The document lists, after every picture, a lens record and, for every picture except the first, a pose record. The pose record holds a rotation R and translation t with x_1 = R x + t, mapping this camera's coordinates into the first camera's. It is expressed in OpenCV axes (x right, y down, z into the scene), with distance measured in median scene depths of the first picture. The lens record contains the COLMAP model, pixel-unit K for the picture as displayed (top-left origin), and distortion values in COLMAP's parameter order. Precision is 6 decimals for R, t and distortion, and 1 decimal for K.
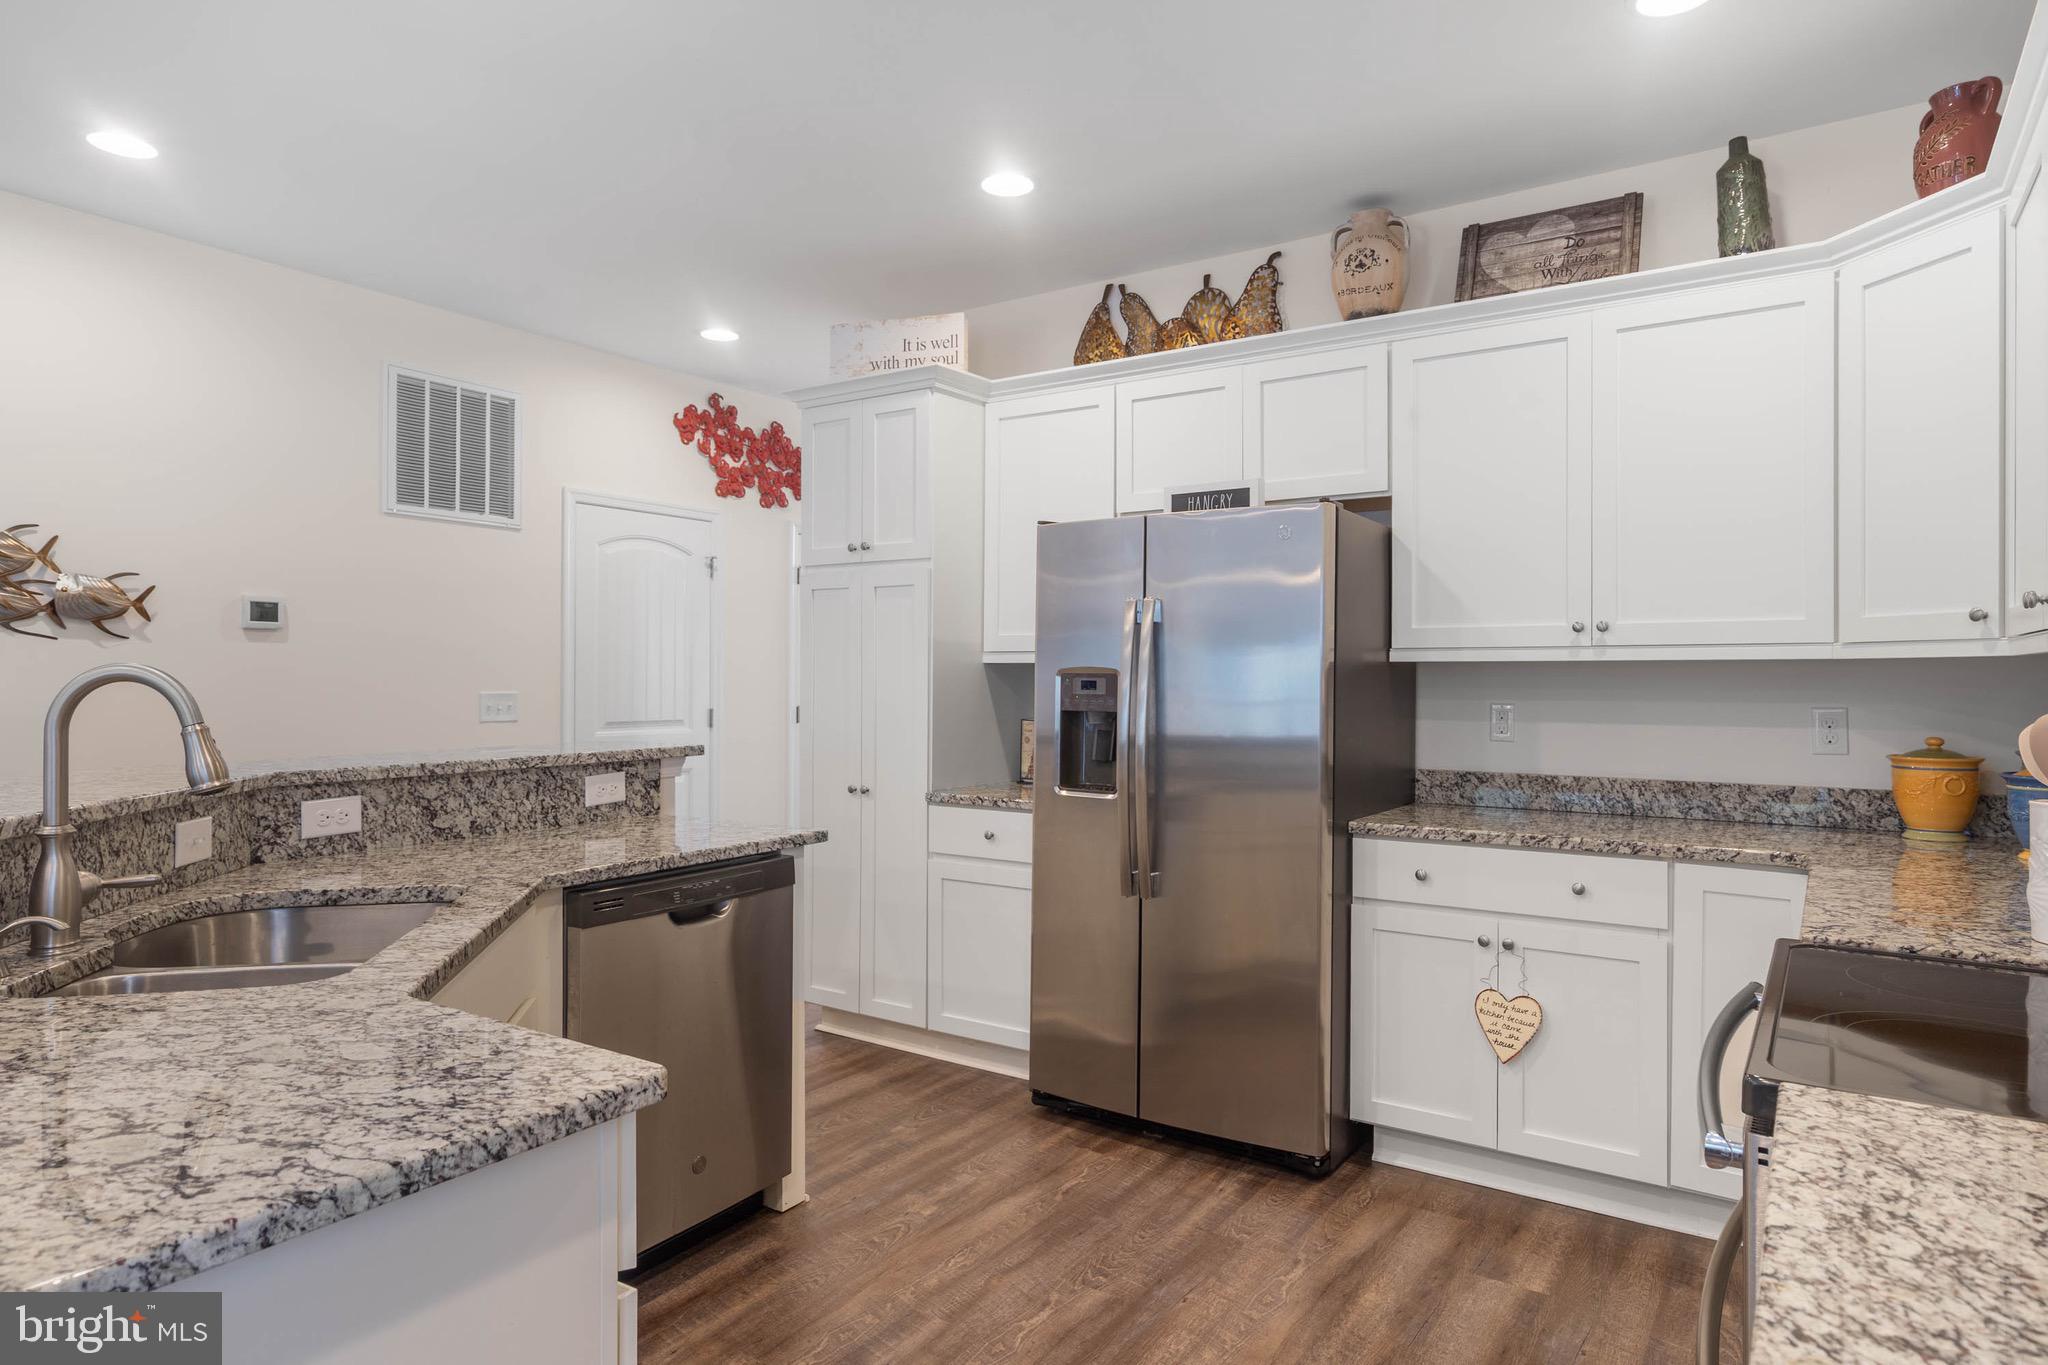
lens RADIAL K [[1183.0, 0, 1023.7], [0, 1183.0, 672.7], [0, 0, 1]] dist [0.000998, 0.000096]
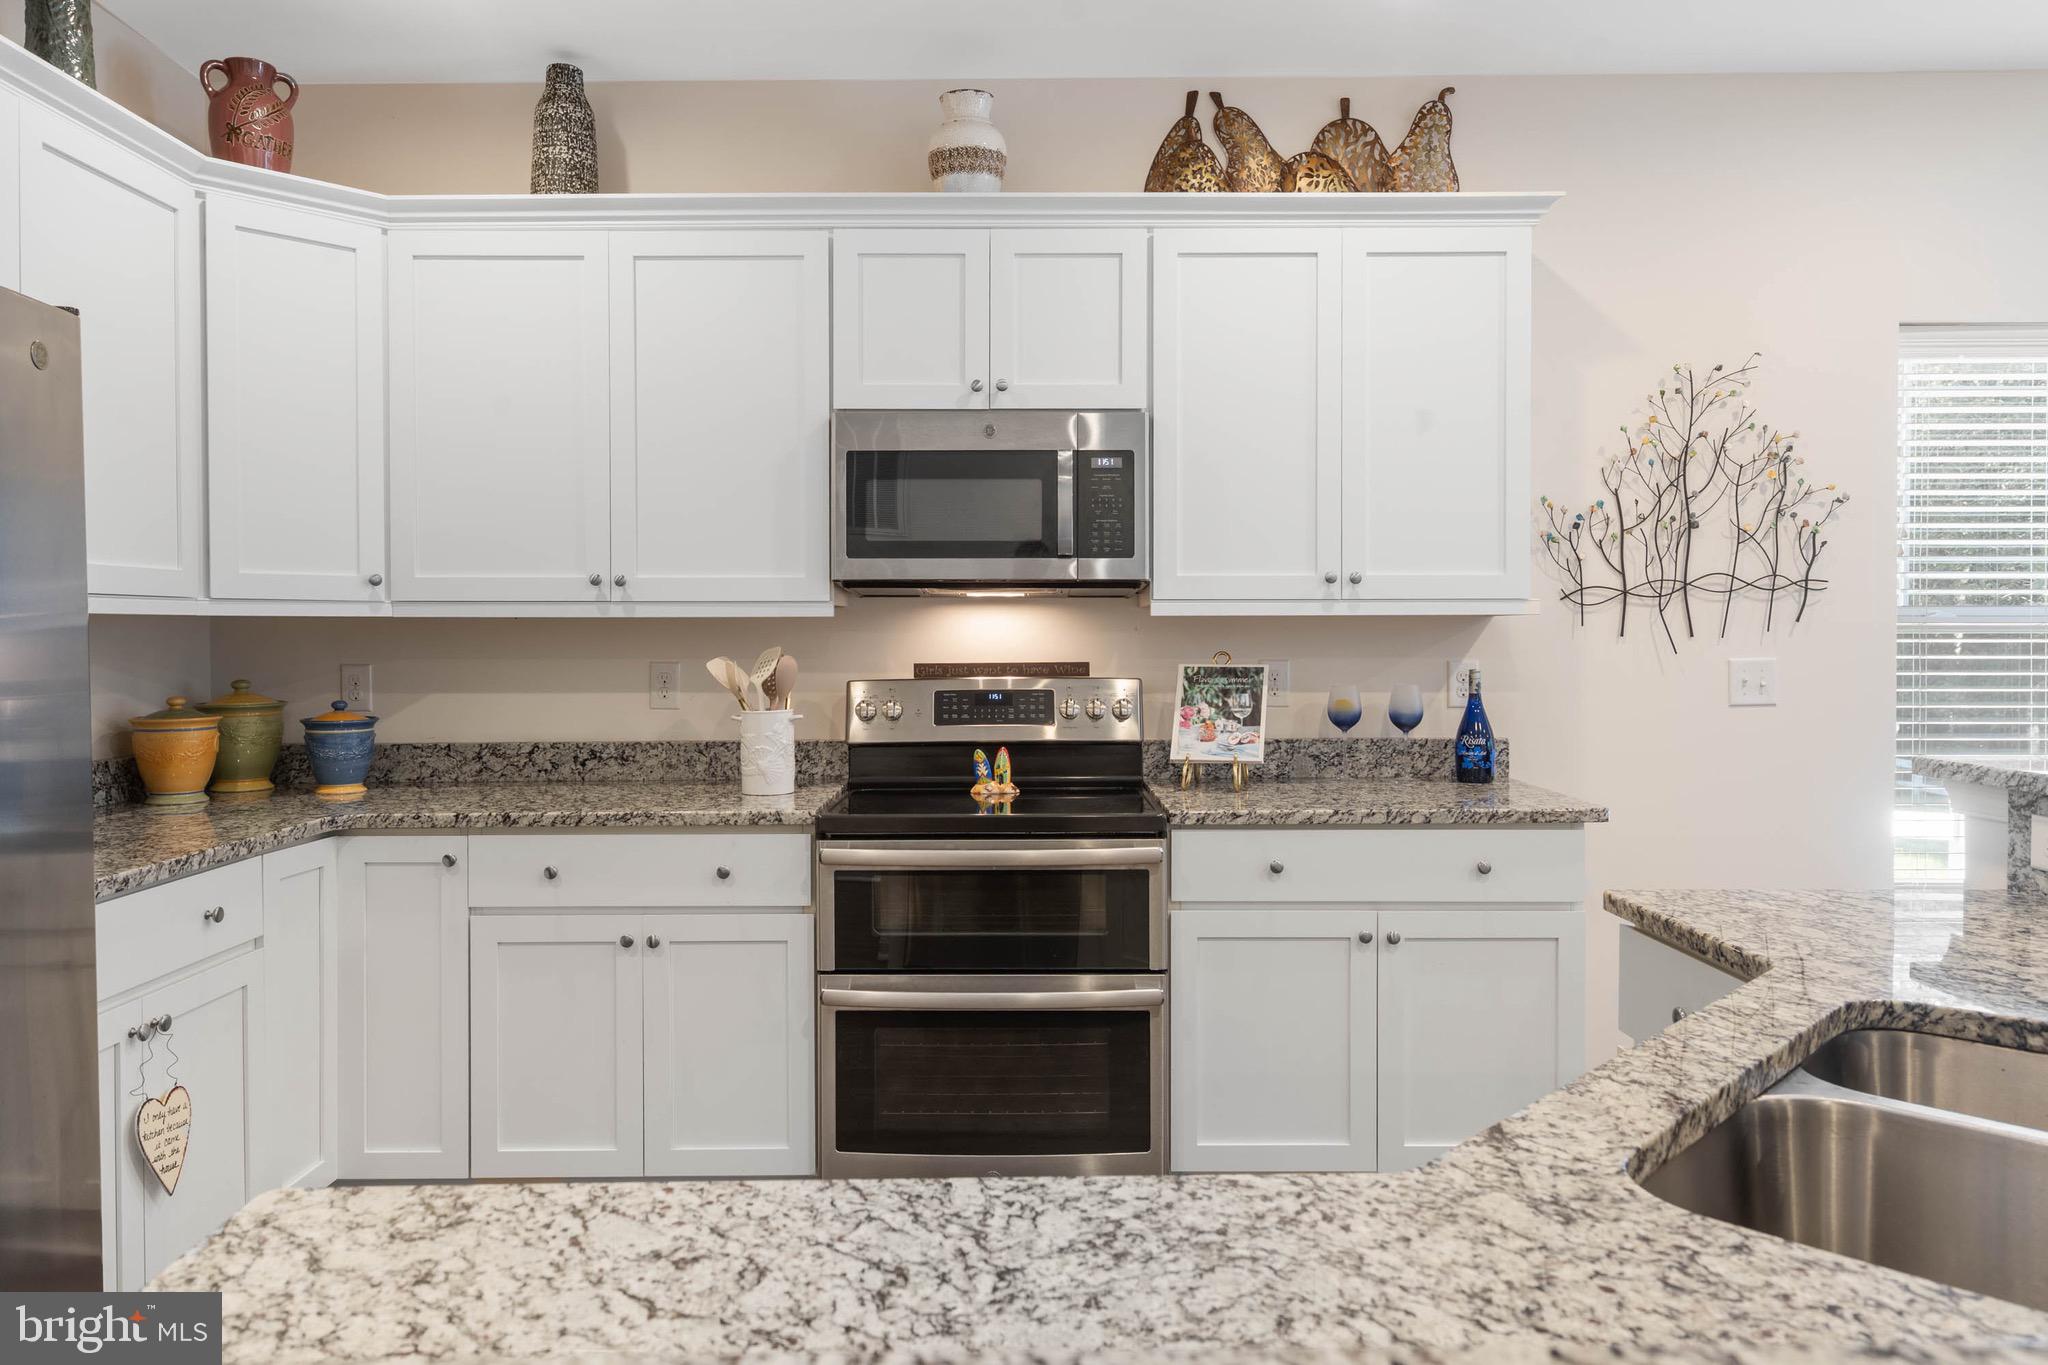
lens RADIAL K [[1376.6, 0, 1016.5], [0, 1376.6, 652.3], [0, 0, 1]] dist [0.004870, 0.000156]
pose [[-0.562351, -0.013637, 0.826786, -0.499637], [-0.003579, 0.999895, 0.014058, -0.000481], [-0.826891, 0.004946, -0.562340, 0.970745]]
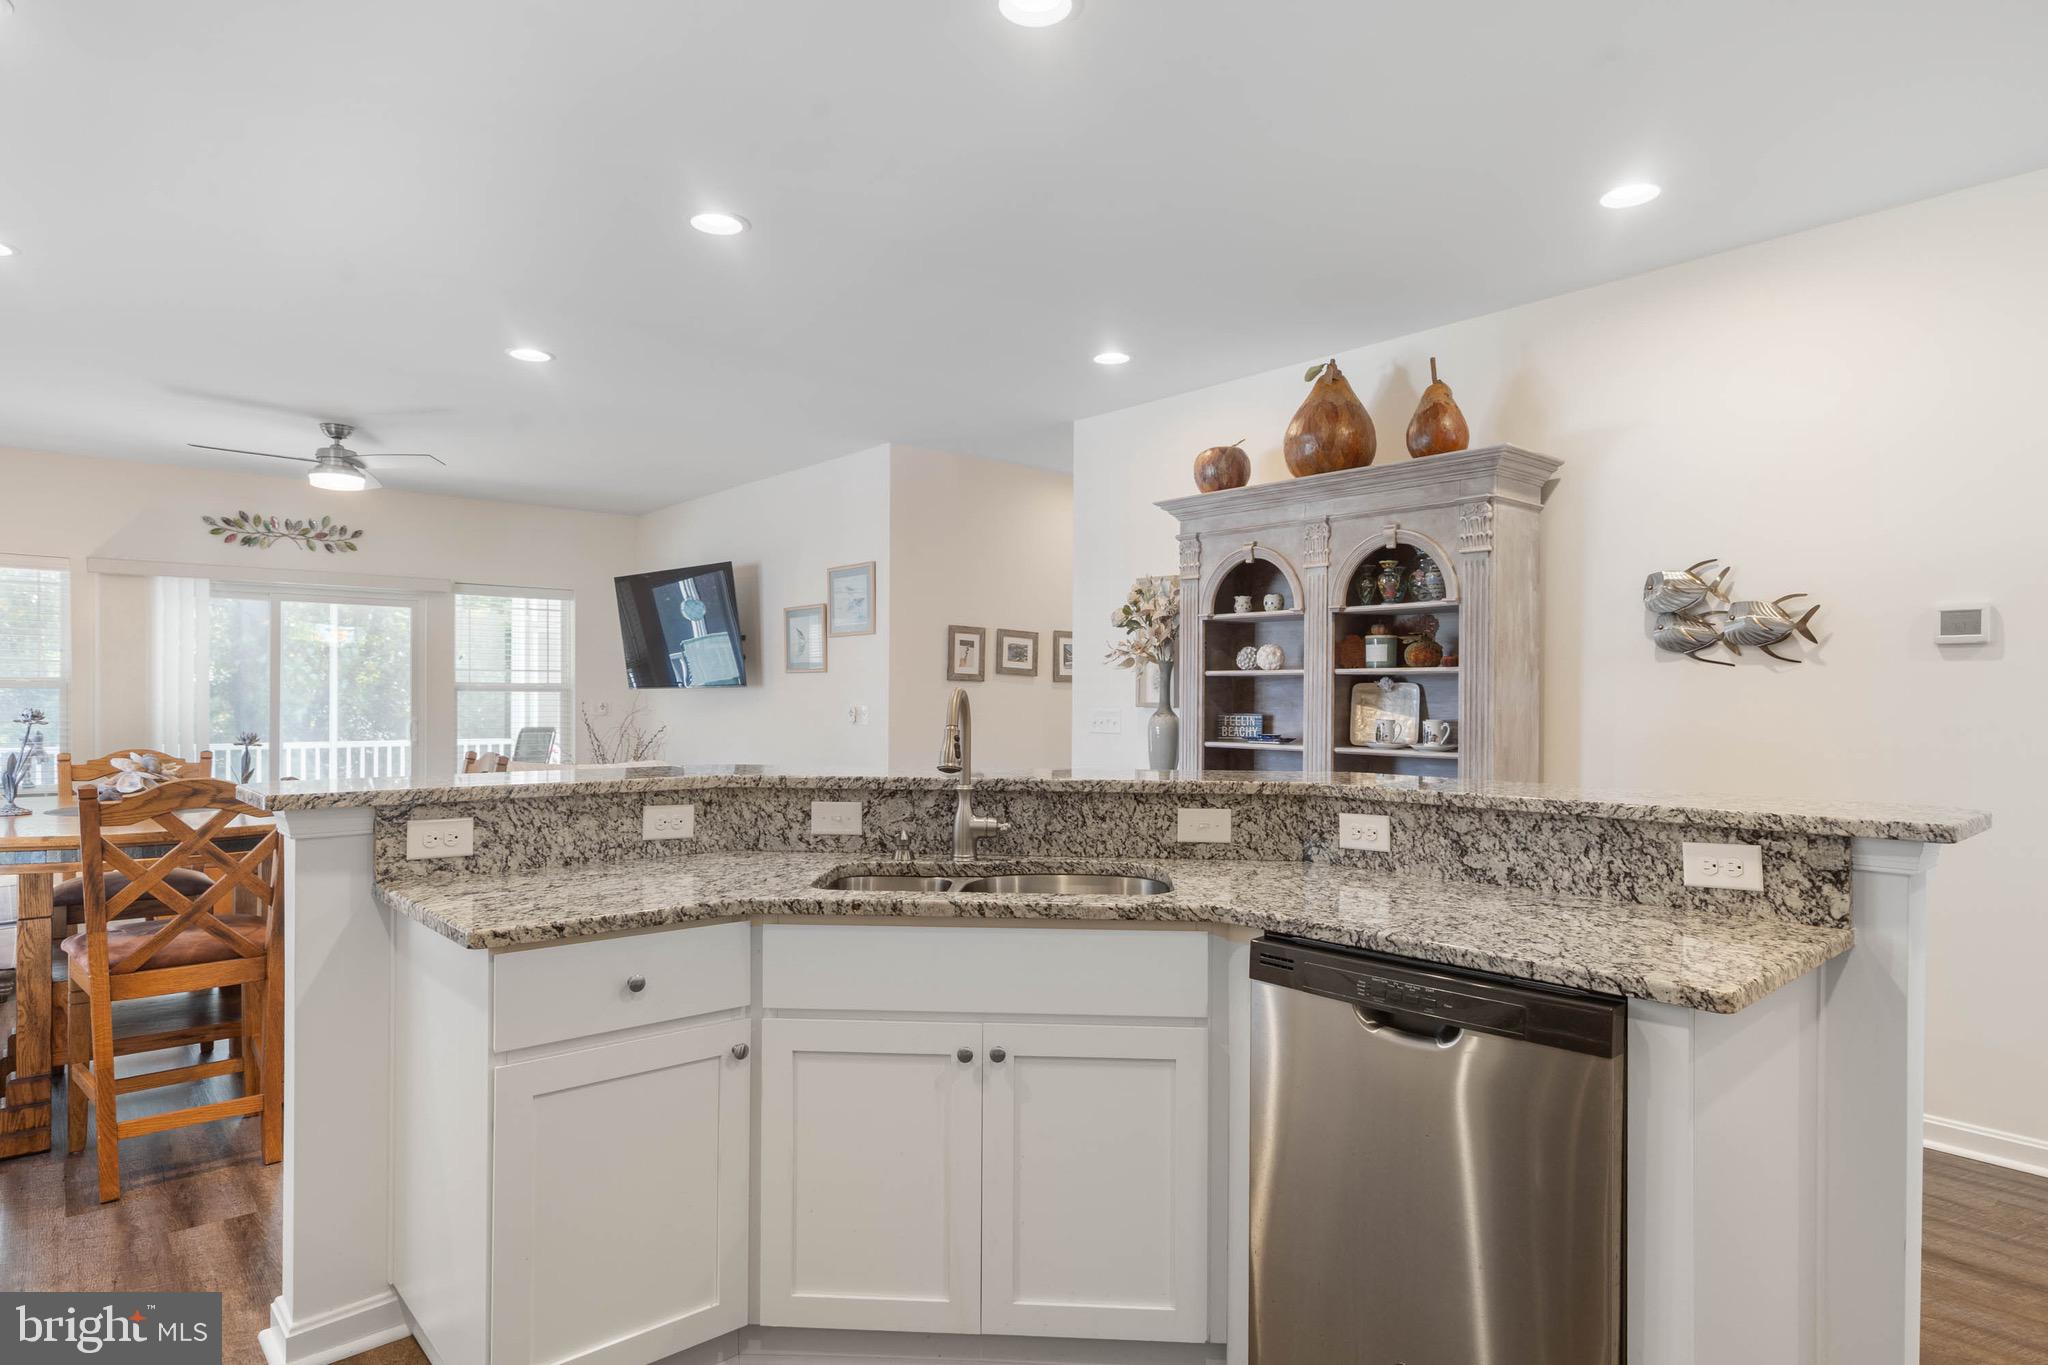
lens RADIAL K [[1134.5, 0, 1029.1], [0, 1134.5, 705.5], [0, 0, 1]] dist [0.001524, -0.000279]
pose [[-0.256807, 0.002444, -0.966460, 0.366403], [-0.003323, 0.999989, 0.003412, 0.006158], [0.966457, 0.004088, -0.256796, 0.777898]]
